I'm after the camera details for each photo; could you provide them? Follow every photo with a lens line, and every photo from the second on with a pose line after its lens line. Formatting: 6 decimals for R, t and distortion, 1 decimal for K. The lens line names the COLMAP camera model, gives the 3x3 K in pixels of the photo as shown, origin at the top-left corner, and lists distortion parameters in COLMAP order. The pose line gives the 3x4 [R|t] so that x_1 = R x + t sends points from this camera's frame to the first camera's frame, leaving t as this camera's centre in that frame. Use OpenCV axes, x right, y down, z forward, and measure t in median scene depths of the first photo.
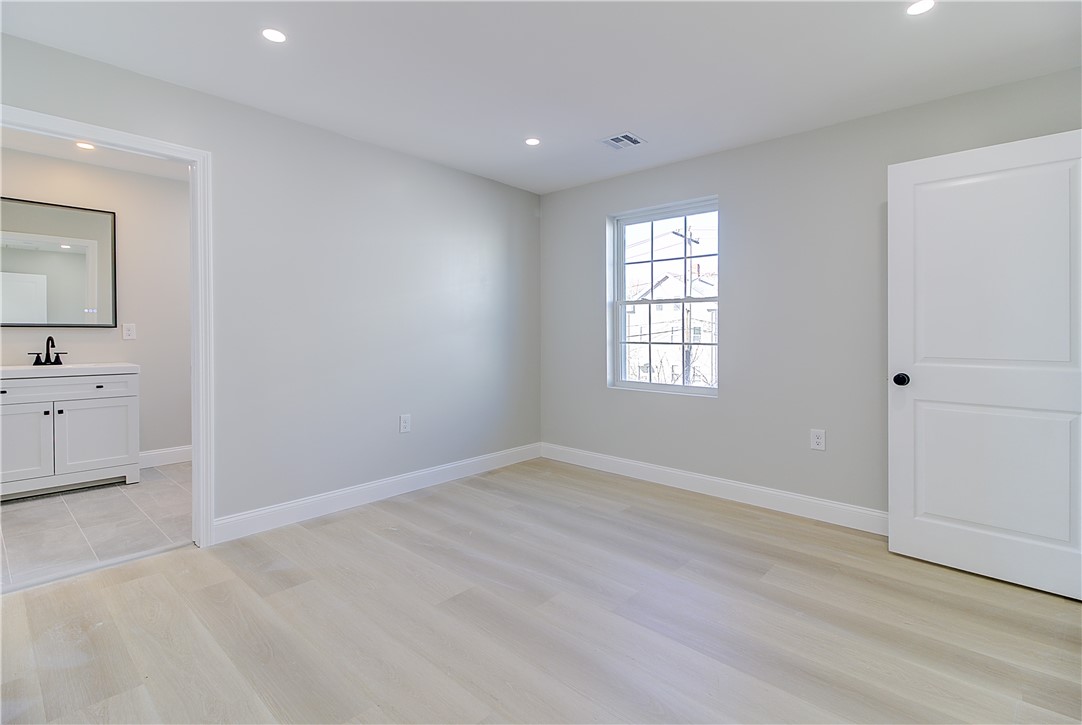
lens RADIAL K [[505.7, 0, 526.8], [0, 505.7, 339.0], [0, 0, 1]] dist [0.001981, -0.003901]
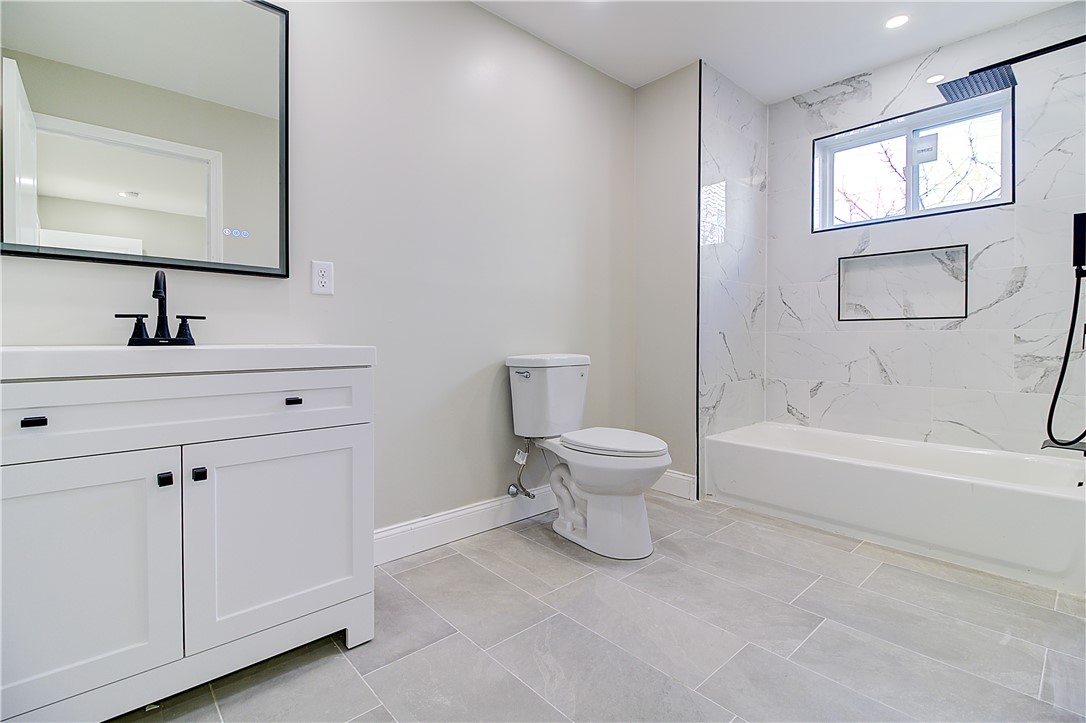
lens RADIAL K [[507.6, 0, 531.0], [0, 507.6, 345.3], [0, 0, 1]] dist [0.001981, -0.003901]
pose [[0.994979, 0.005188, -0.099953, -0.617639], [-0.004955, 0.999984, 0.002583, 0.049350], [0.099965, -0.002074, 0.994989, 0.629468]]
